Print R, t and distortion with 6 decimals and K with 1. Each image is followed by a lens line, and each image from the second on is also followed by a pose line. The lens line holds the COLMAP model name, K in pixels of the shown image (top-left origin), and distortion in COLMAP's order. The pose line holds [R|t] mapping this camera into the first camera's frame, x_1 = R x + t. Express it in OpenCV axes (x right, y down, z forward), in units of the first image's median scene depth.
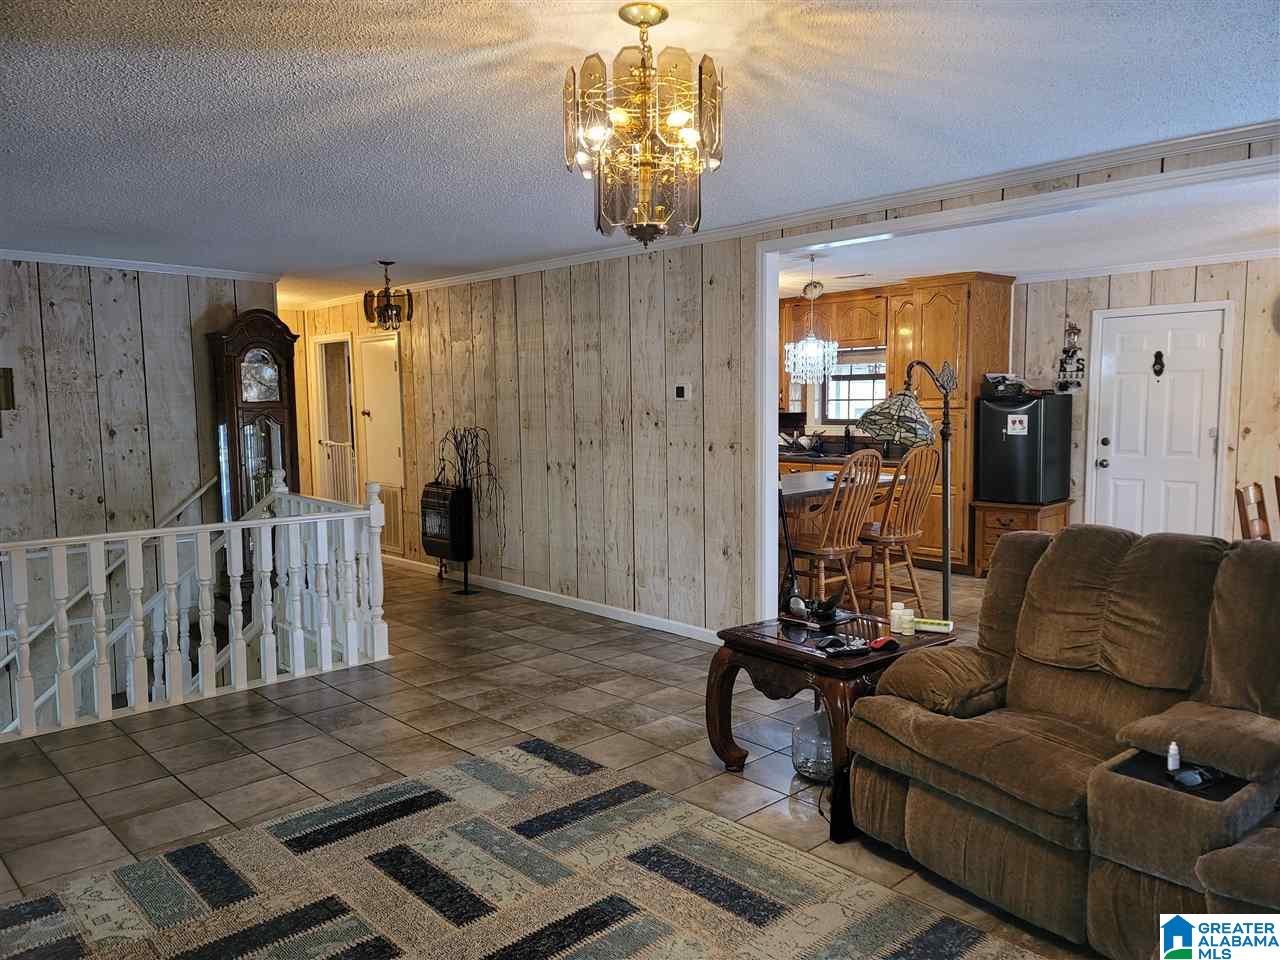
lens RADIAL K [[930.5, 0, 647.4], [0, 930.5, 480.4], [0, 0, 1]] dist [0.041596, -0.003297]
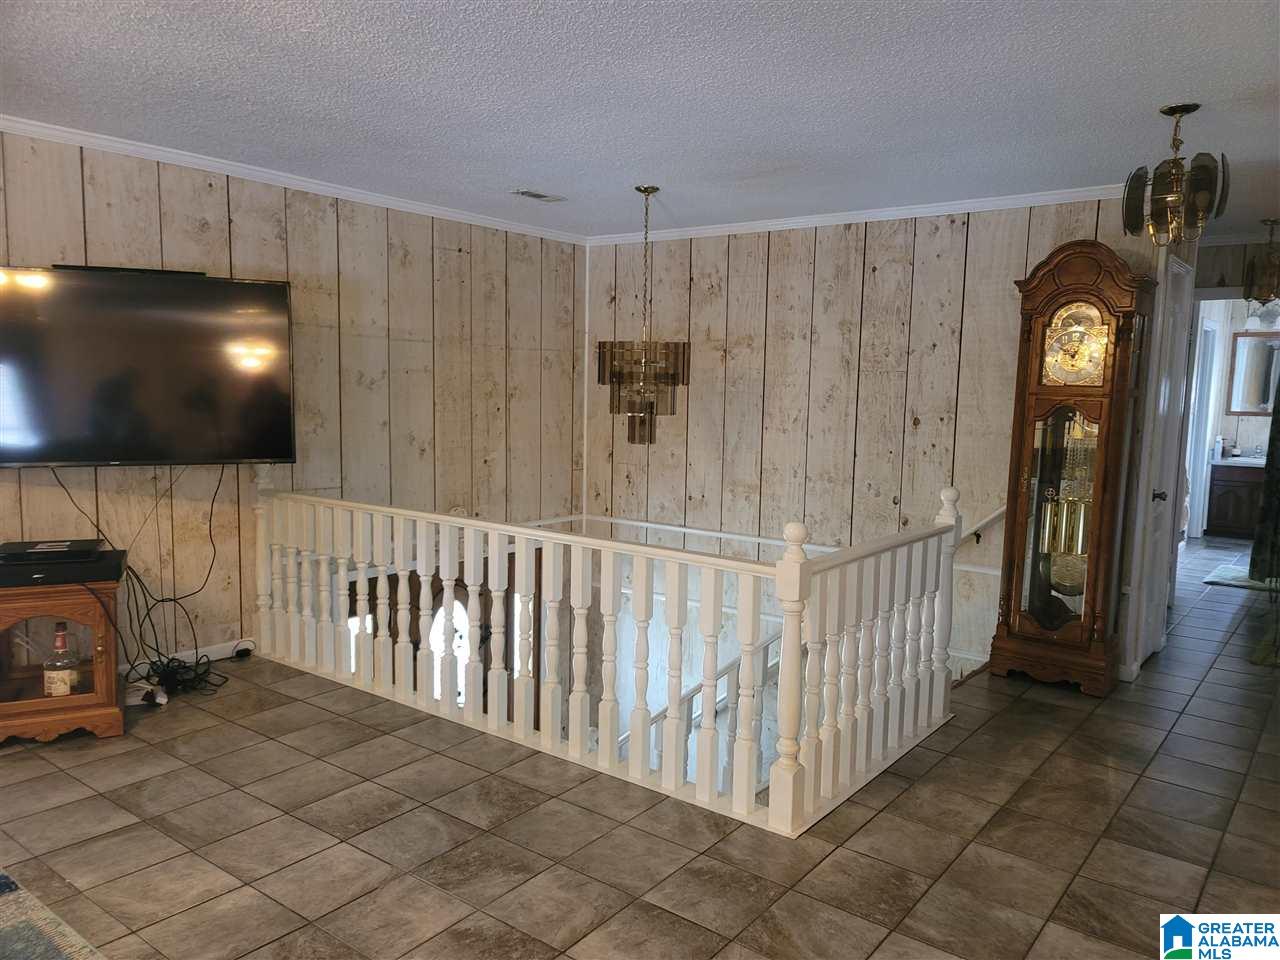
lens RADIAL K [[930.5, 0, 644.3], [0, 930.5, 486.4], [0, 0, 1]] dist [0.041596, -0.003297]
pose [[0.176367, 0.118807, -0.977128, 0.190454], [-0.108576, 0.988980, 0.100650, -0.052608], [0.978318, 0.088341, 0.187323, 0.645456]]
